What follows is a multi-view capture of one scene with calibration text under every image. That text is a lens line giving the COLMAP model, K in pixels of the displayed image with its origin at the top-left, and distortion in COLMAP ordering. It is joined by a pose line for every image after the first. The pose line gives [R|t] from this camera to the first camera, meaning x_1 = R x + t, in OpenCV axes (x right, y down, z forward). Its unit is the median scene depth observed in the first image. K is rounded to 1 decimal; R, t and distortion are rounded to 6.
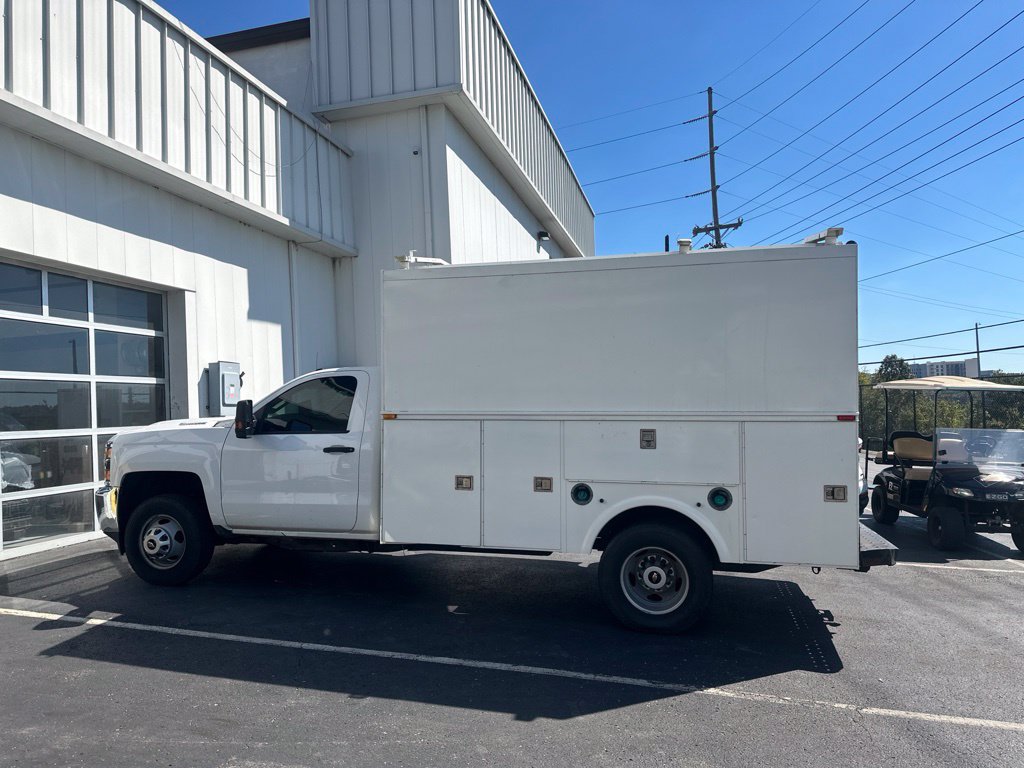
lens RADIAL K [[722.0, 0, 501.1], [0, 722.0, 388.2], [0, 0, 1]] dist [0.047492, -0.059673]
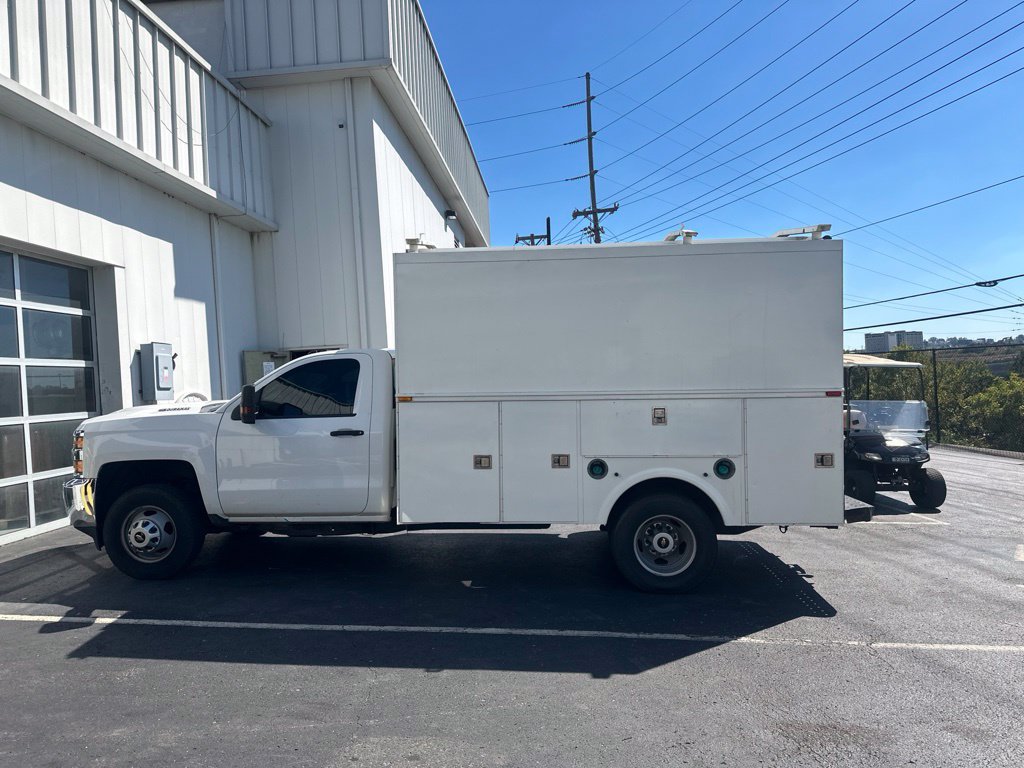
lens RADIAL K [[722.0, 0, 504.7], [0, 722.0, 387.5], [0, 0, 1]] dist [0.047492, -0.059673]
pose [[0.982925, -0.013138, 0.183537, -0.184534], [0.007839, 0.999532, 0.029571, -0.004966], [-0.183839, -0.027627, 0.982568, -0.014585]]
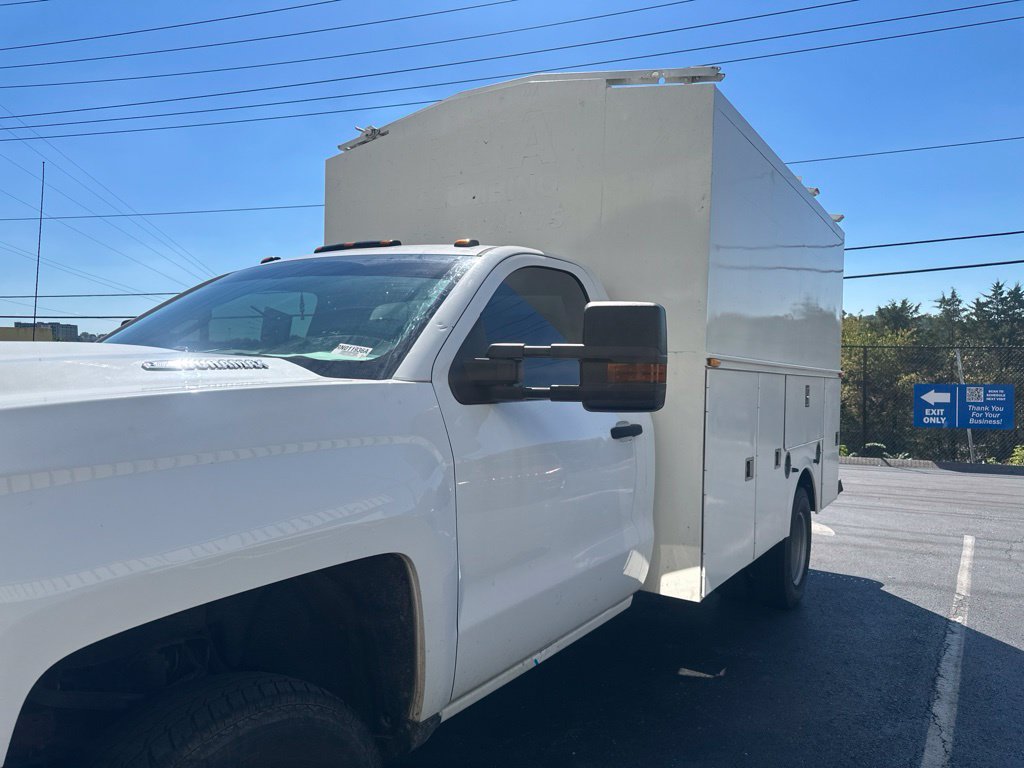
lens RADIAL K [[722.0, 0, 514.7], [0, 722.0, 385.6], [0, 0, 1]] dist [0.047492, -0.059673]
pose [[0.310349, 0.002053, 0.950620, -0.655472], [-0.043660, 0.998973, 0.012097, 0.051080], [-0.949620, -0.045258, 0.310120, 0.886010]]
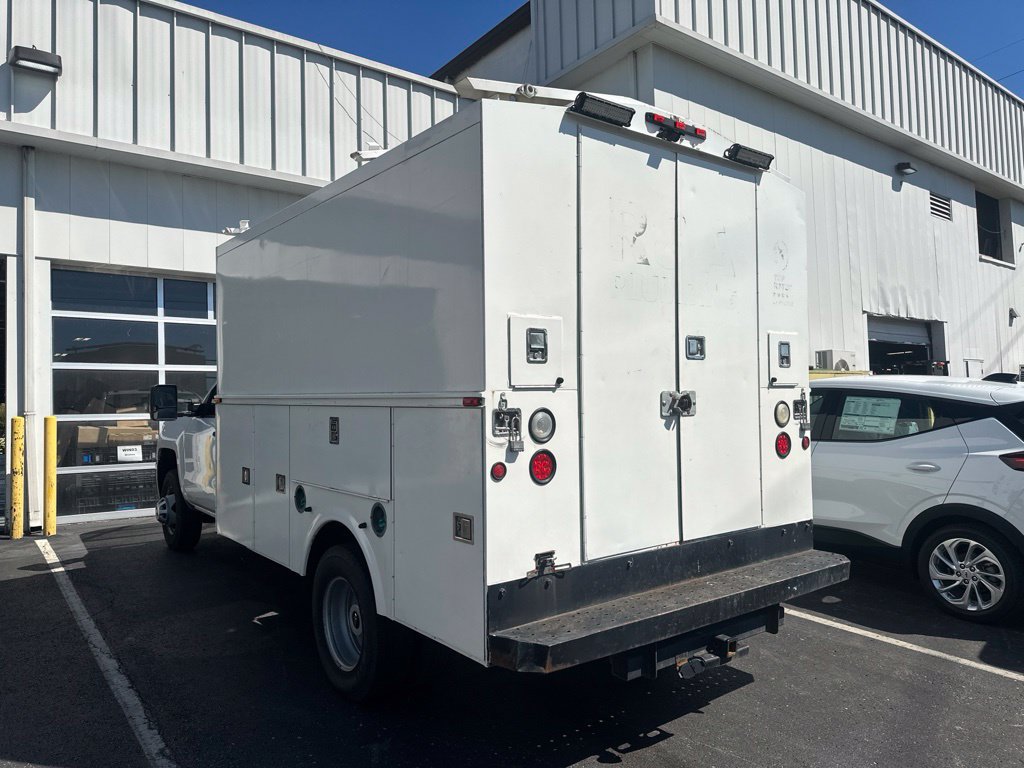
lens RADIAL K [[722.0, 0, 502.0], [0, 722.0, 378.0], [0, 0, 1]] dist [0.047492, -0.059673]
pose [[0.787062, -0.017843, -0.616616, 0.663942], [0.019579, 0.999801, -0.003940, 0.018818], [0.616563, -0.008972, 0.787254, 0.433626]]
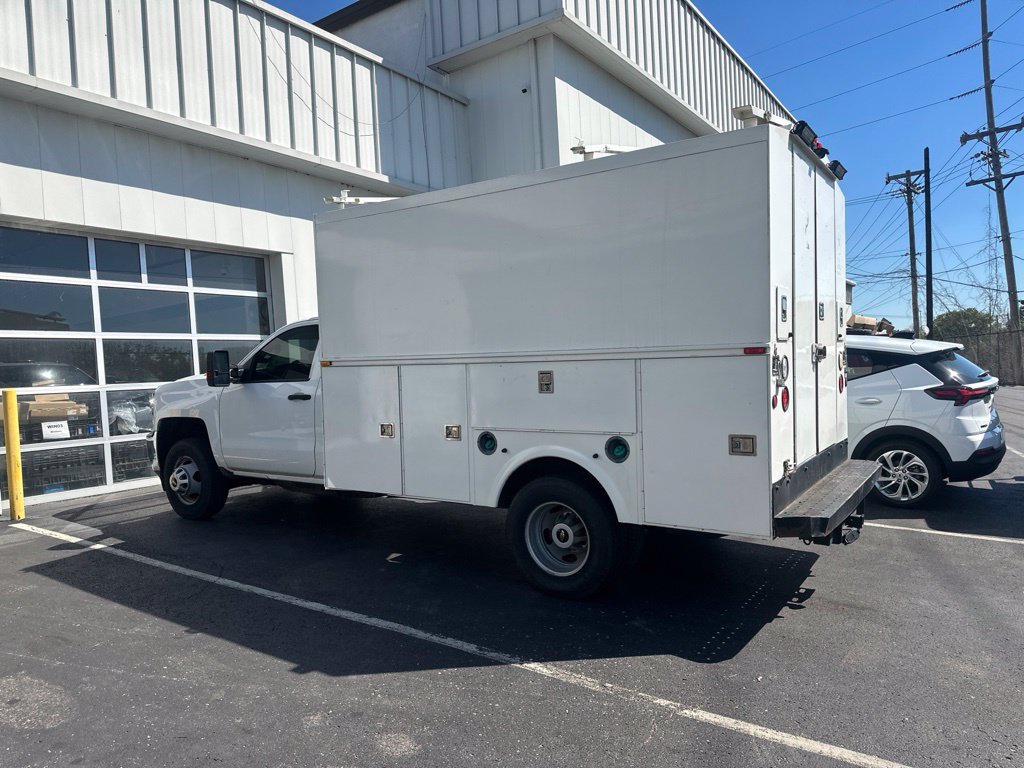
lens RADIAL K [[722.0, 0, 504.0], [0, 722.0, 388.3], [0, 0, 1]] dist [0.047492, -0.059673]
pose [[0.941963, -0.010318, -0.335559, 0.374942], [0.032423, 0.997651, 0.060341, 0.019335], [0.334148, -0.067719, 0.940085, 0.127934]]
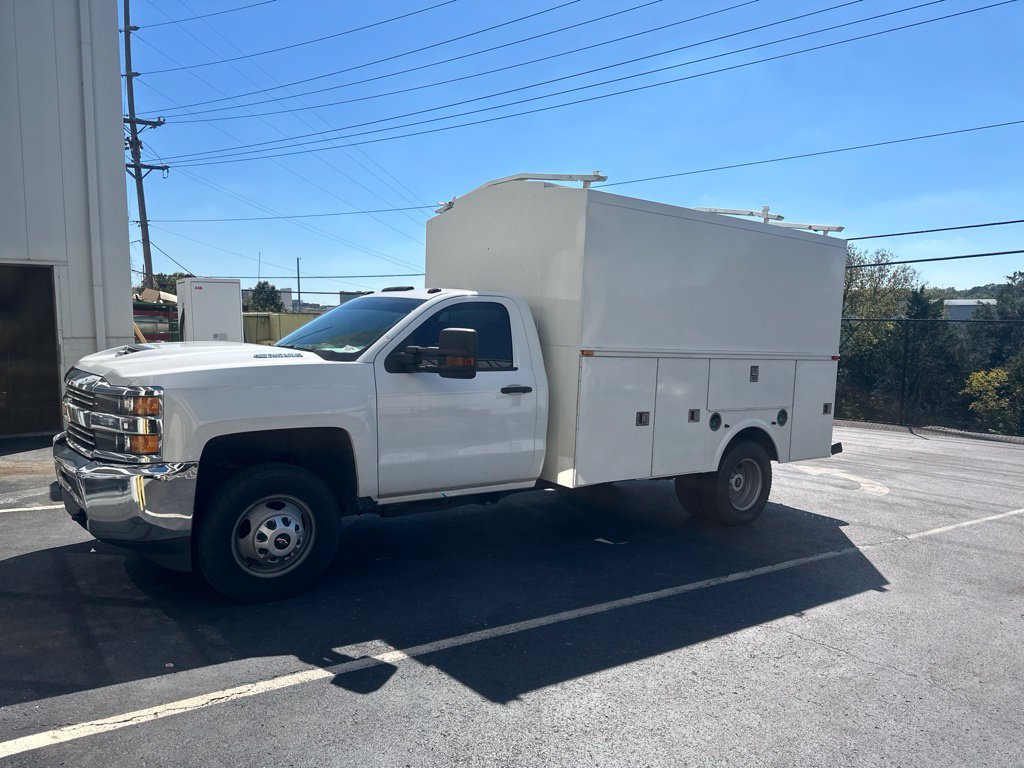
lens RADIAL K [[722.0, 0, 519.6], [0, 722.0, 393.4], [0, 0, 1]] dist [0.047492, -0.059673]
pose [[0.628545, -0.034678, 0.777000, -0.851310], [-0.056233, 0.994365, 0.089868, 0.011491], [-0.775737, -0.100180, 0.623053, 0.441836]]
